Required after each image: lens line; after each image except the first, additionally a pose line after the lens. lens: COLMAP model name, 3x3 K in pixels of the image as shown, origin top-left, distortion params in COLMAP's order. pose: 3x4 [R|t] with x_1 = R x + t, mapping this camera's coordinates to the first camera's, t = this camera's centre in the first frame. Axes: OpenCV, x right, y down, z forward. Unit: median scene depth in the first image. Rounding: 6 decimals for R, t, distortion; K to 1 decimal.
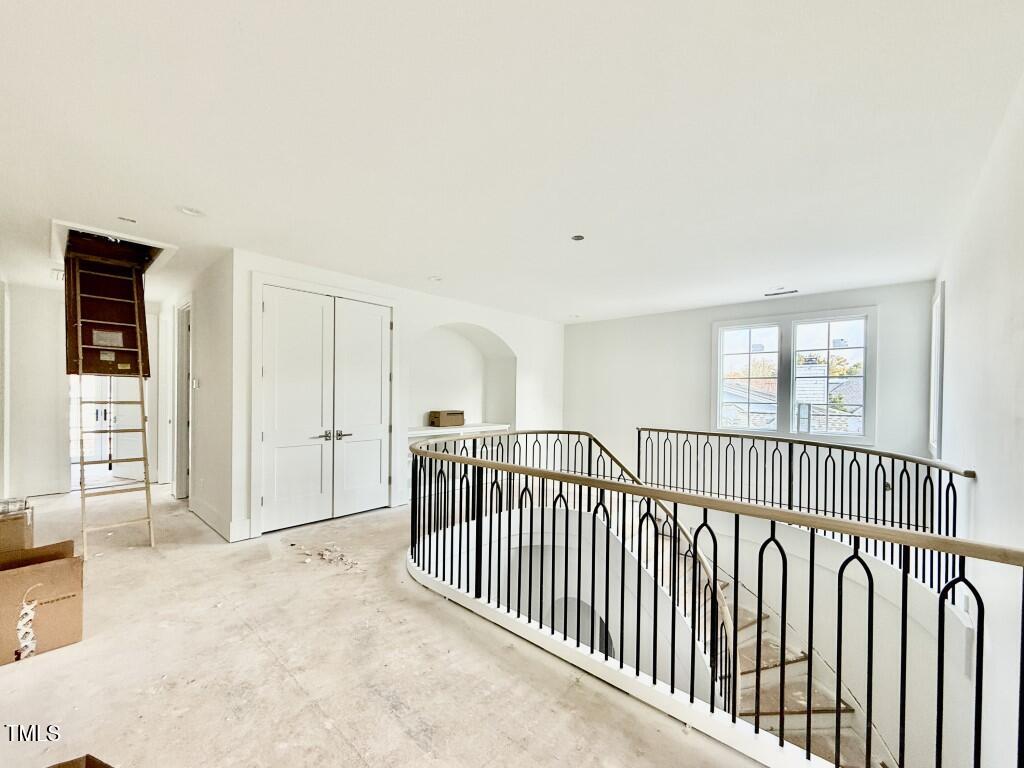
lens RADIAL K [[407.8, 0, 512.0], [0, 407.8, 384.0], [0, 0, 1]] dist [-0.000165, 0.000087]
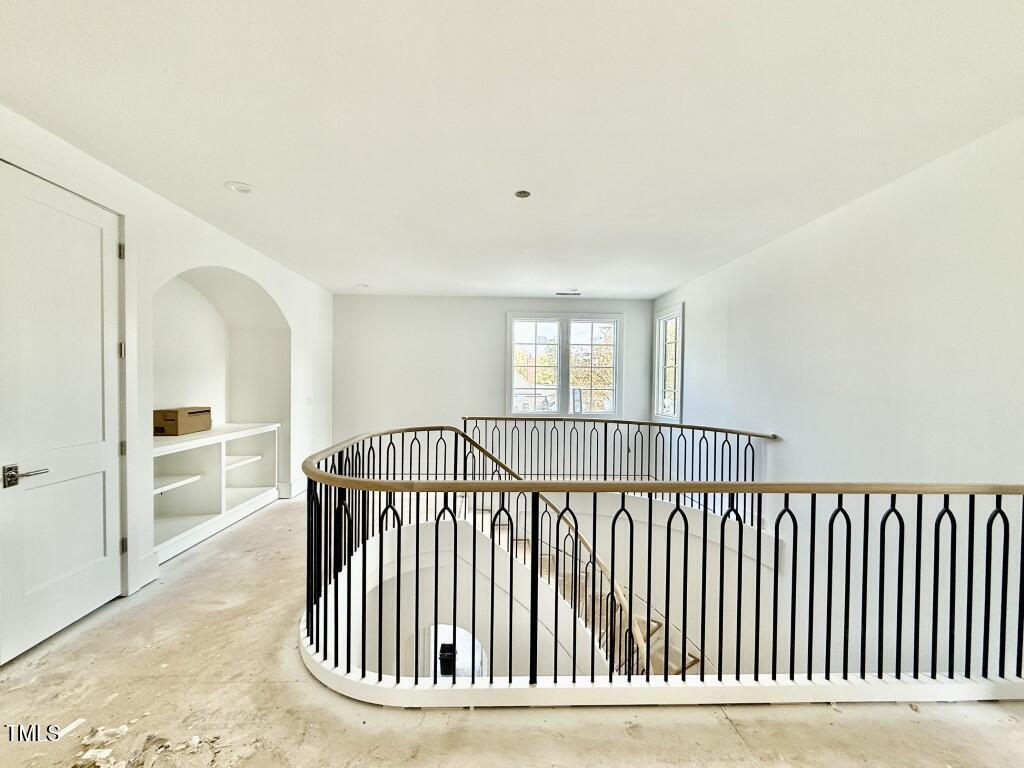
lens RADIAL K [[421.2, 0, 500.9], [0, 421.2, 374.9], [0, 0, 1]] dist [0.001340, -0.000492]
pose [[0.727207, 0.008898, 0.686361, -0.334749], [-0.021276, 0.999728, 0.009582, 0.000042], [-0.686089, -0.021572, 0.727198, 0.289786]]
